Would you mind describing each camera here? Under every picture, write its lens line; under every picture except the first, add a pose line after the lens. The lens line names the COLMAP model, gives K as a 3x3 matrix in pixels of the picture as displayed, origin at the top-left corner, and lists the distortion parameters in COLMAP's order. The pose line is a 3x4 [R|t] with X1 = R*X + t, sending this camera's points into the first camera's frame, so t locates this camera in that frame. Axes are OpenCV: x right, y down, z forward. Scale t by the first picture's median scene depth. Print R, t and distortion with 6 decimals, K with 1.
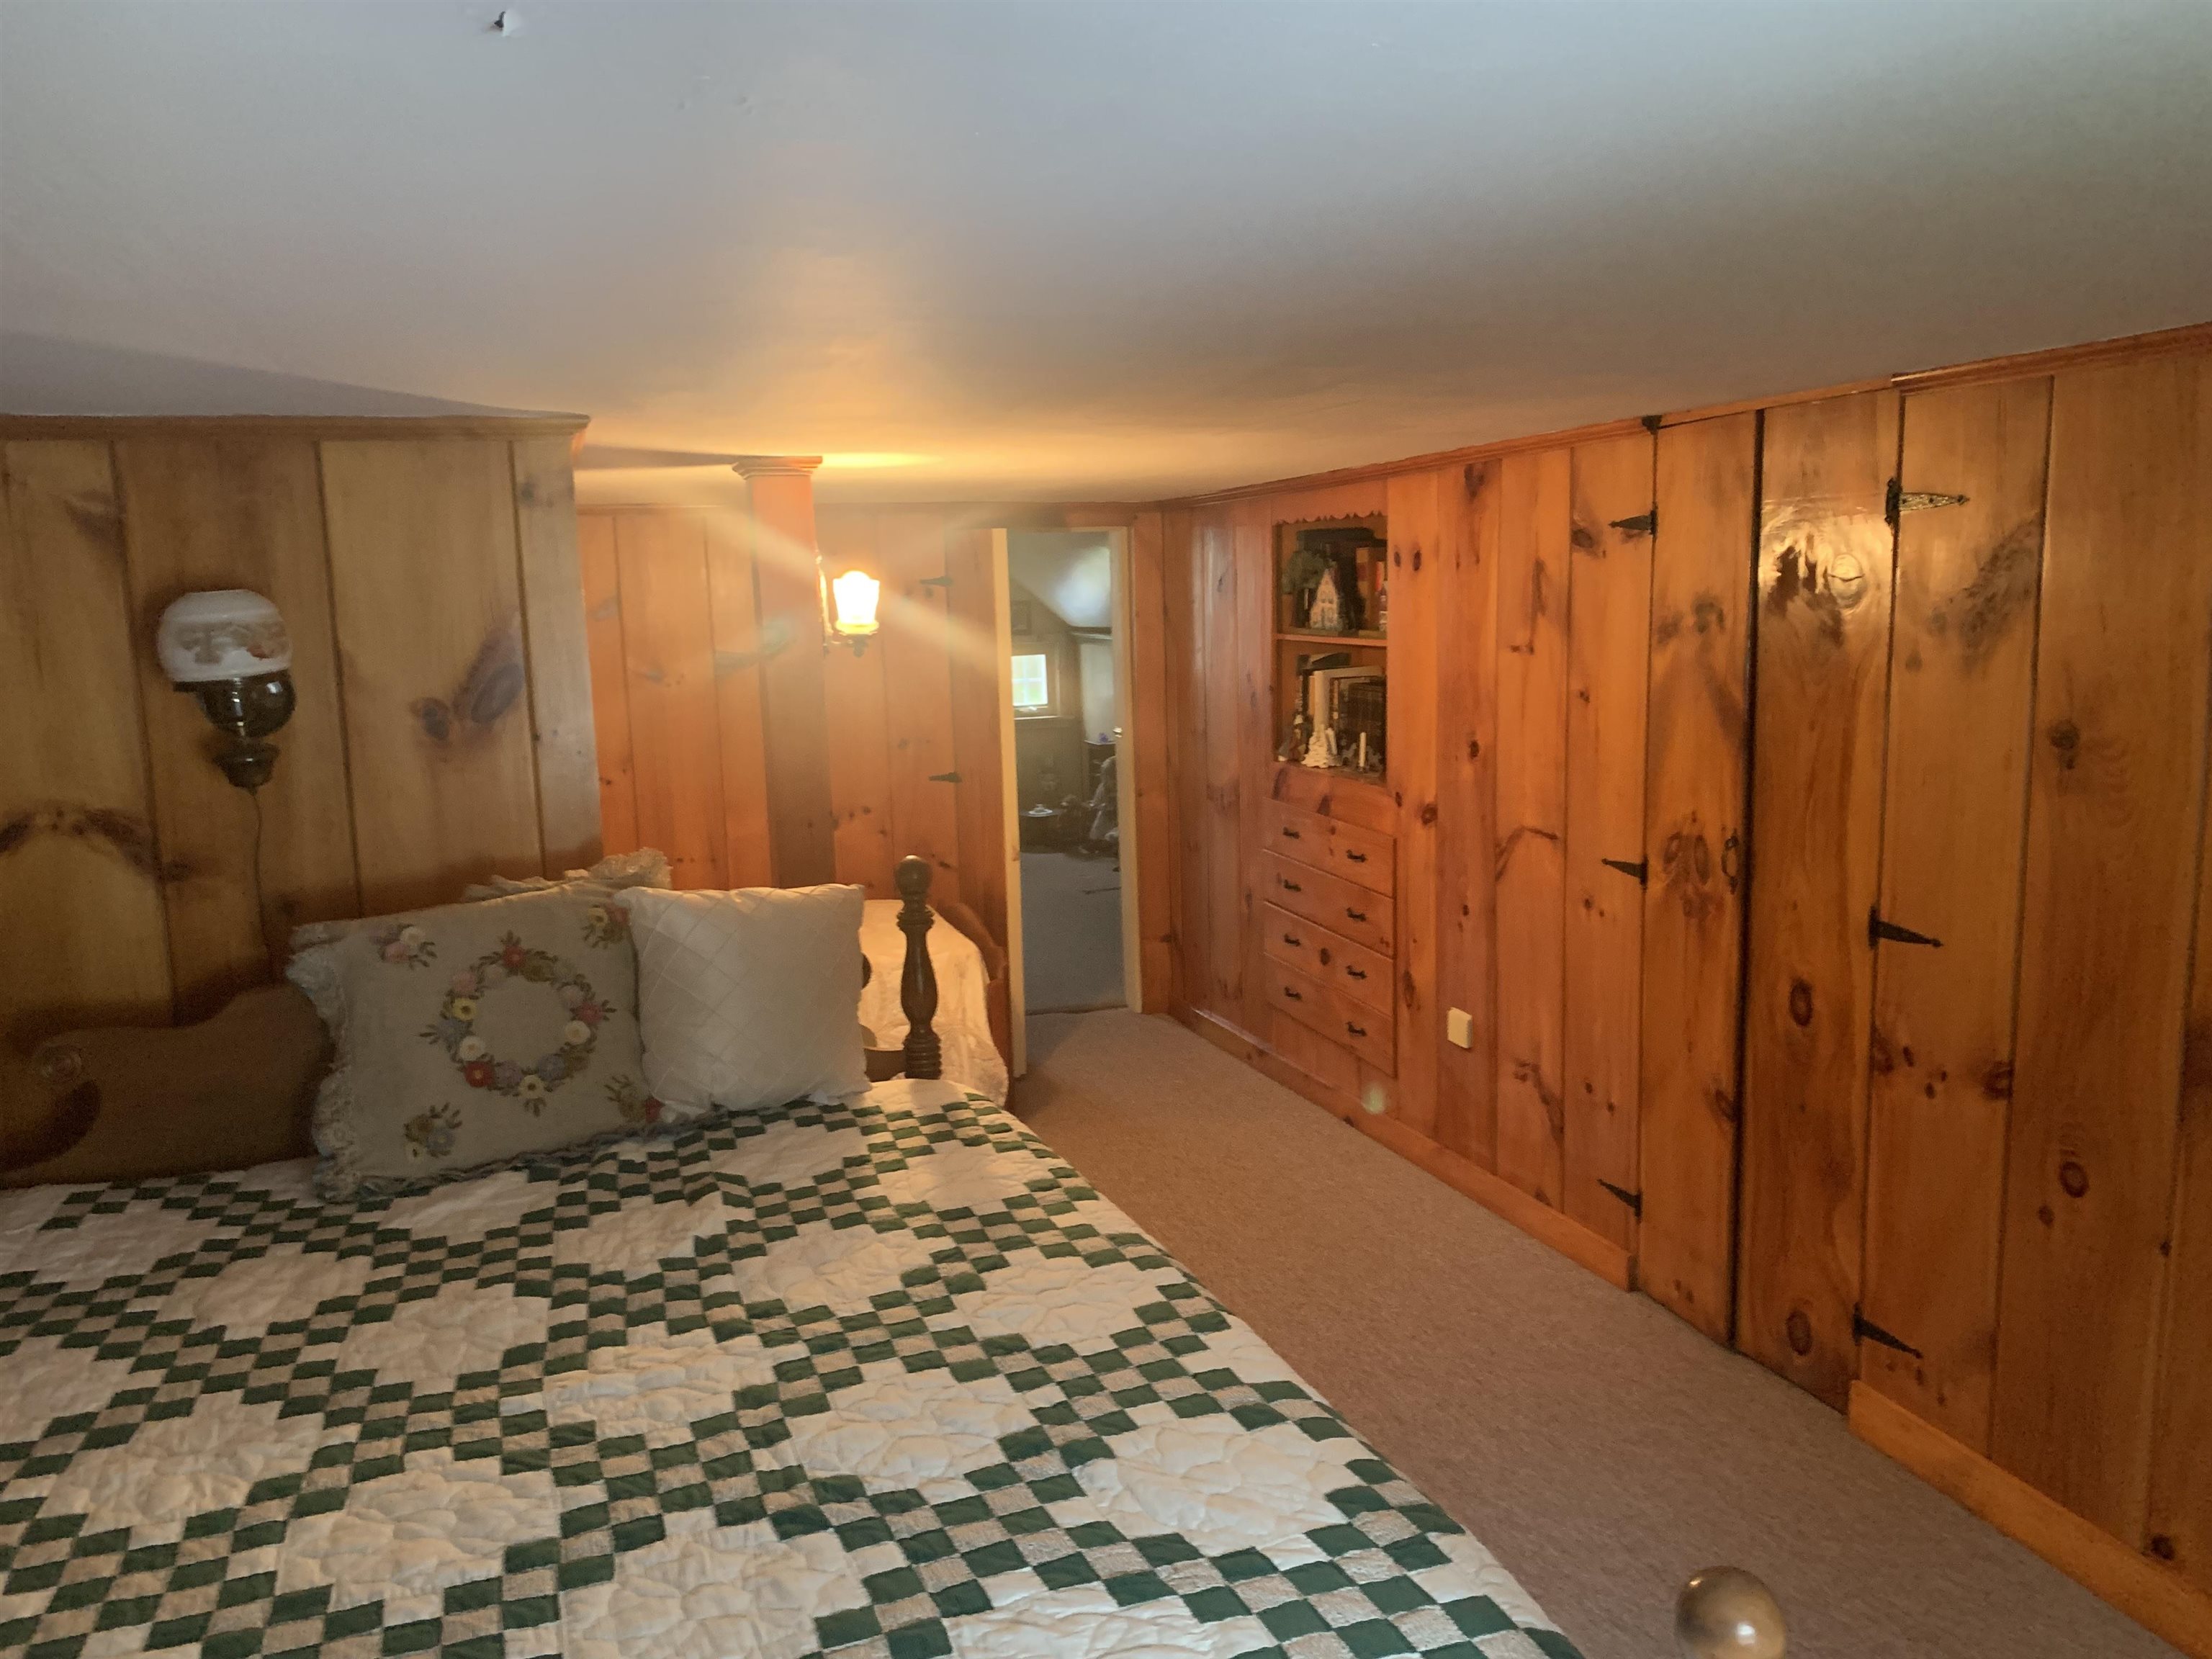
lens RADIAL K [[1693.3, 0, 1108.9], [0, 1693.3, 833.6], [0, 0, 1]] dist [0.041772, -0.045380]
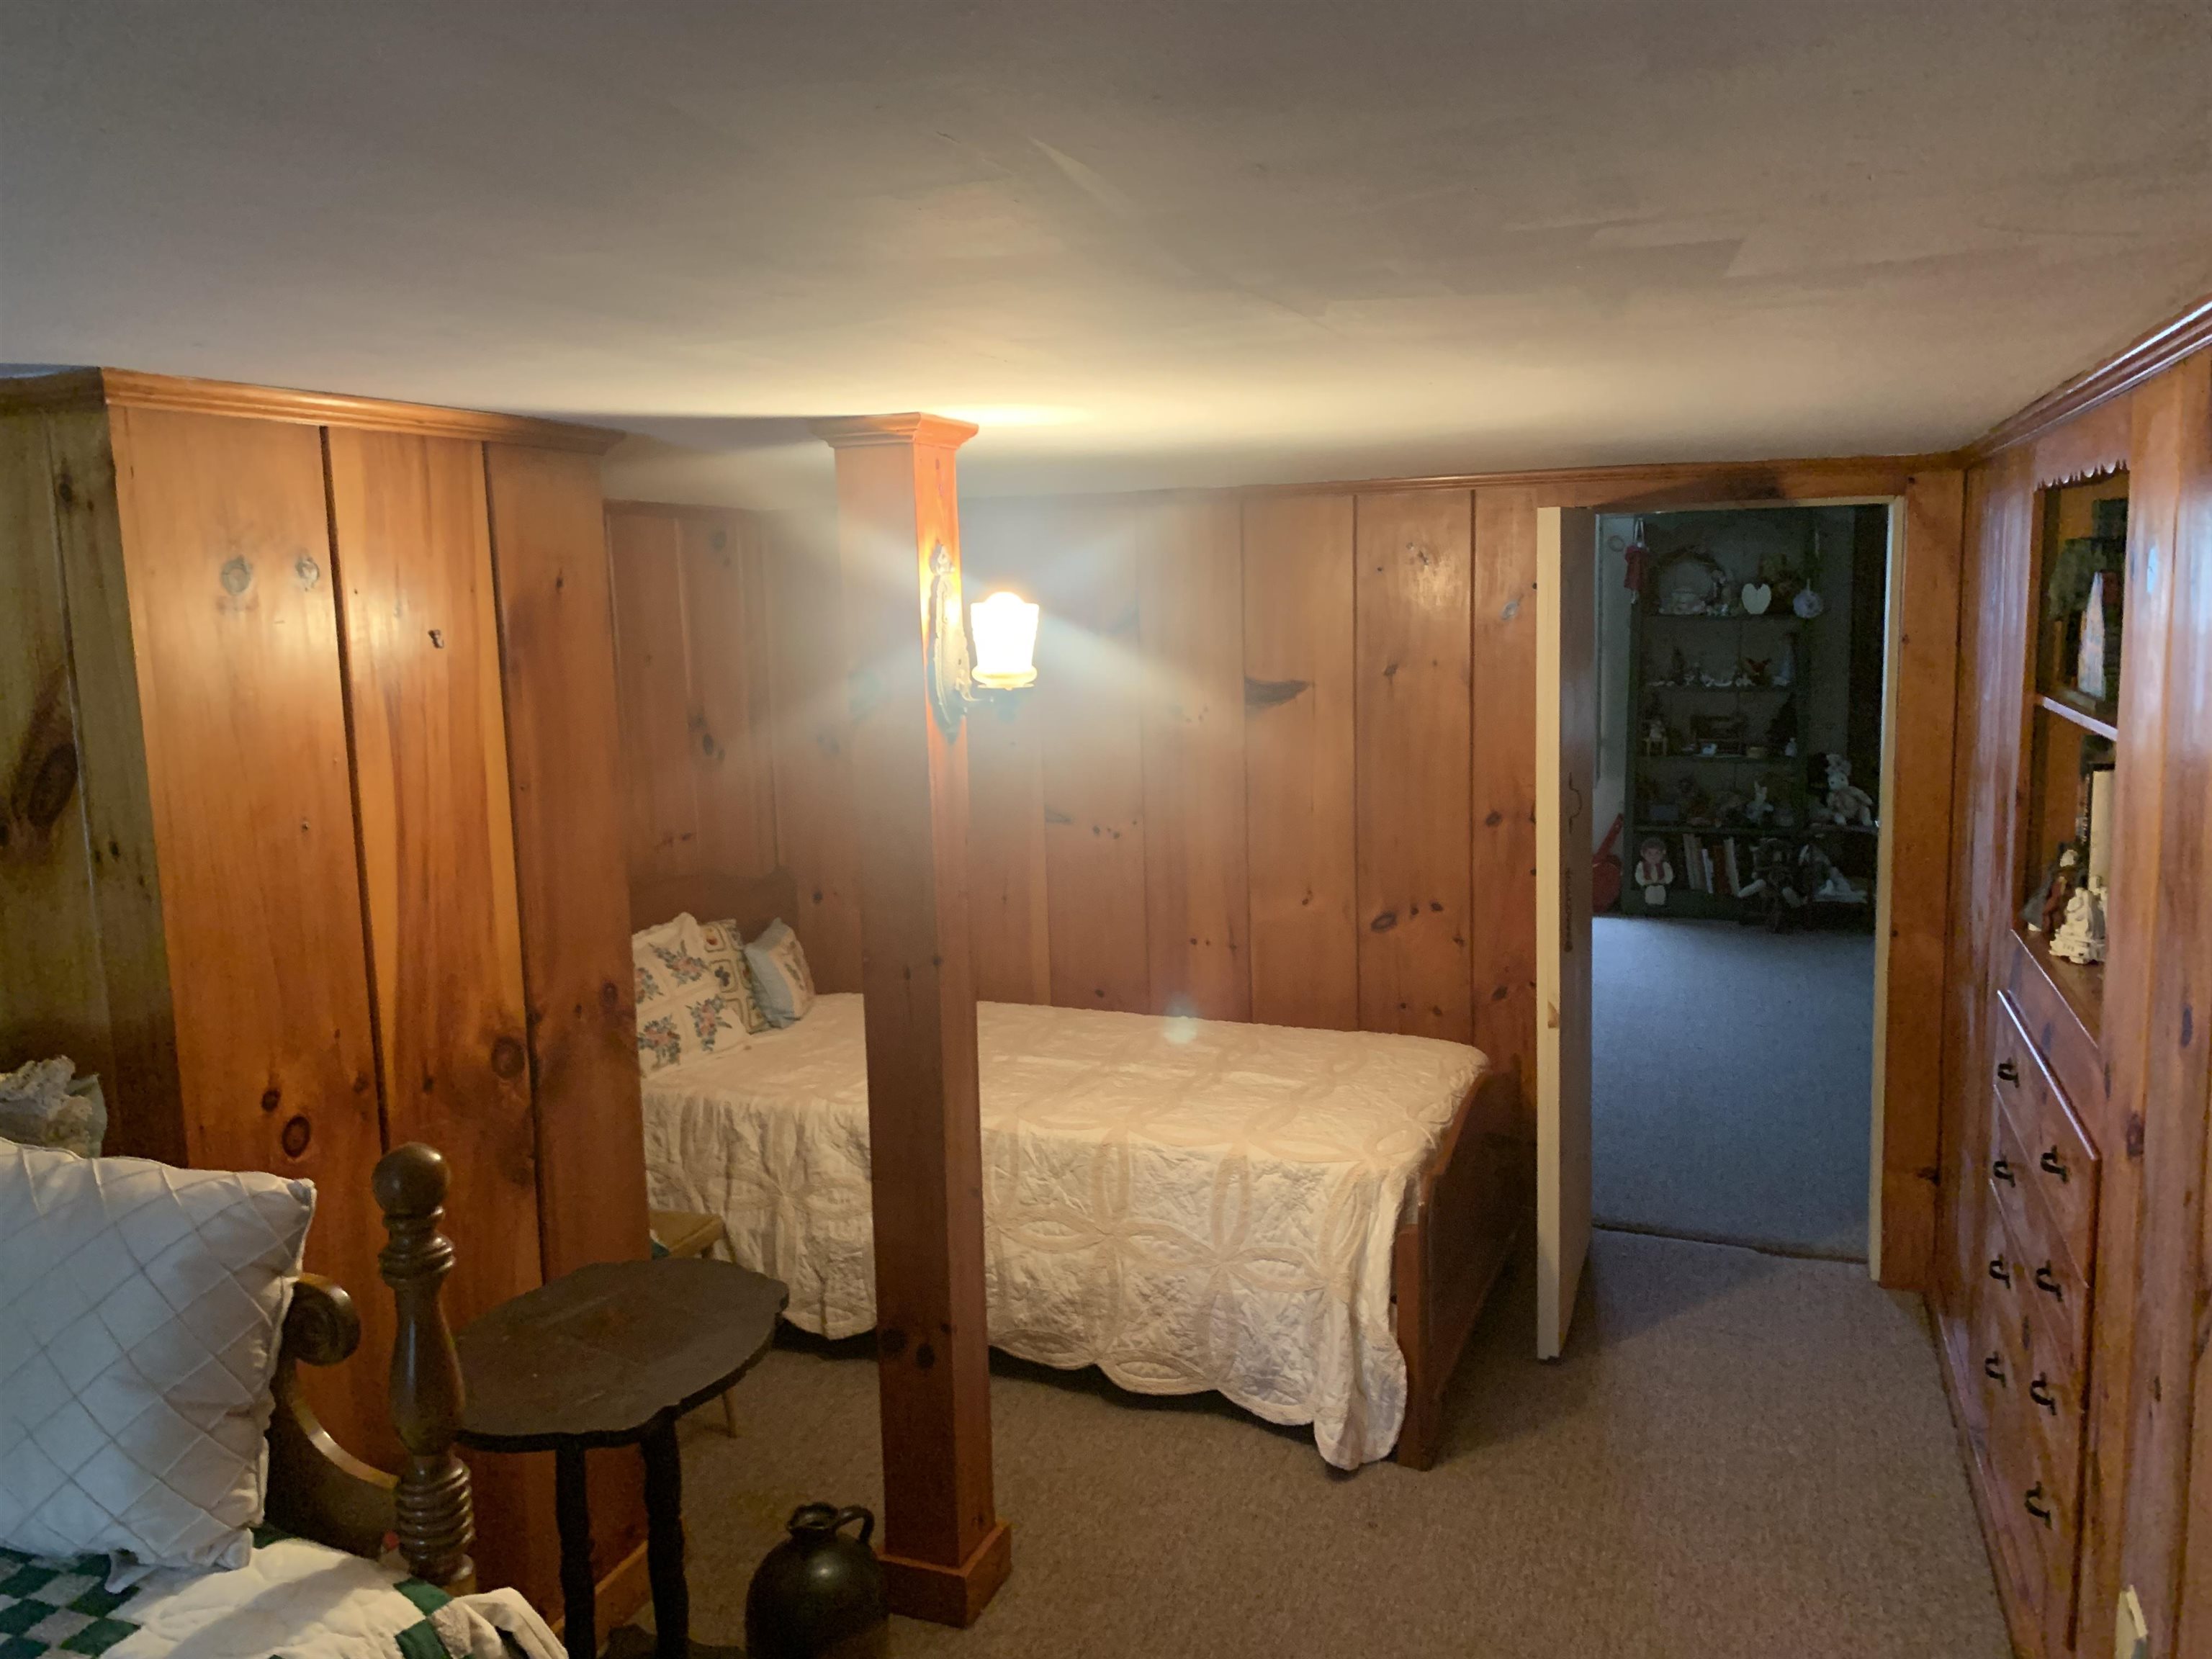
lens RADIAL K [[1693.3, 0, 1072.2], [0, 1693.3, 781.0], [0, 0, 1]] dist [0.041772, -0.045380]
pose [[0.764597, 0.083042, -0.639137, 0.281091], [-0.092044, 0.995569, 0.019241, -0.096939], [0.637903, 0.044118, 0.768852, 0.525874]]
